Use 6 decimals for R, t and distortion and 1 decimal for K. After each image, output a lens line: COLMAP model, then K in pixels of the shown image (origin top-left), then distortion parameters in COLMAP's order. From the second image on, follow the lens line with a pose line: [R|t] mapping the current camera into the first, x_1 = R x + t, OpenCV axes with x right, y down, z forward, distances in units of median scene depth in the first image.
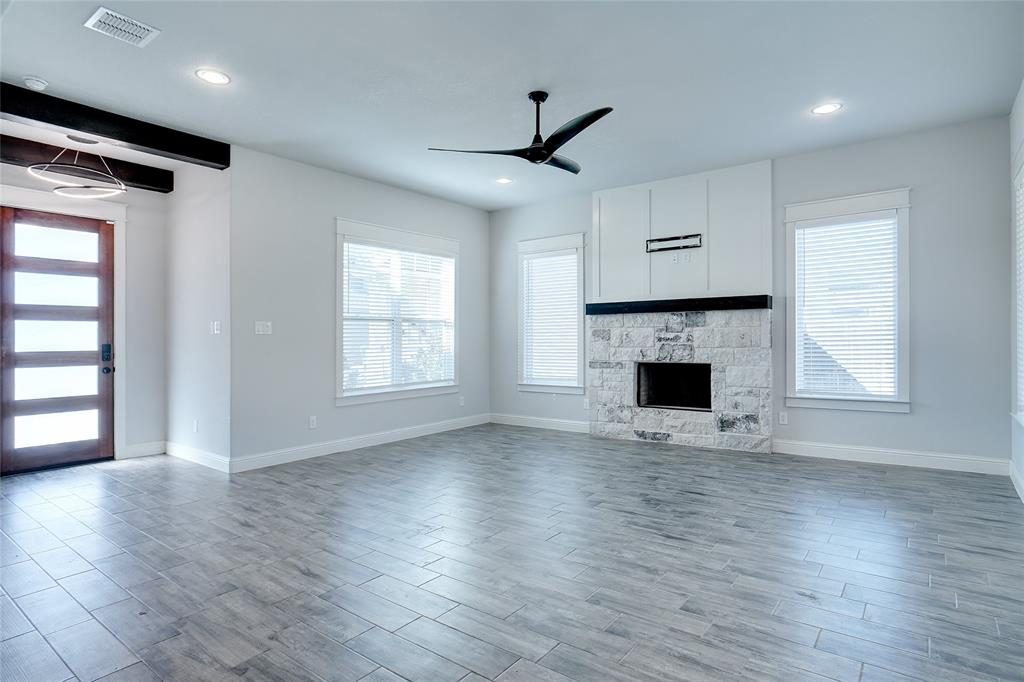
lens RADIAL K [[551.1, 0, 510.6], [0, 551.1, 338.5], [0, 0, 1]] dist [-0.026752, 0.011860]
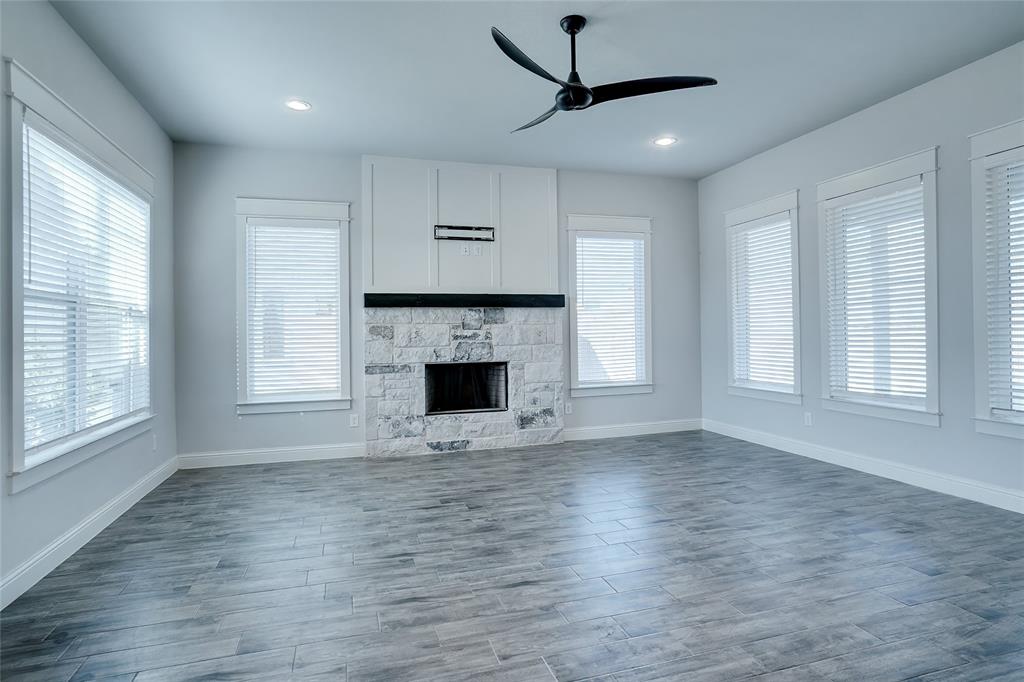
lens RADIAL K [[551.1, 0, 508.2], [0, 551.1, 335.9], [0, 0, 1]] dist [-0.026752, 0.011860]
pose [[0.592661, -0.001760, 0.805450, -0.412015], [0.010320, 0.999932, -0.005409, 0.005036], [-0.805386, 0.011518, 0.592639, 0.400208]]
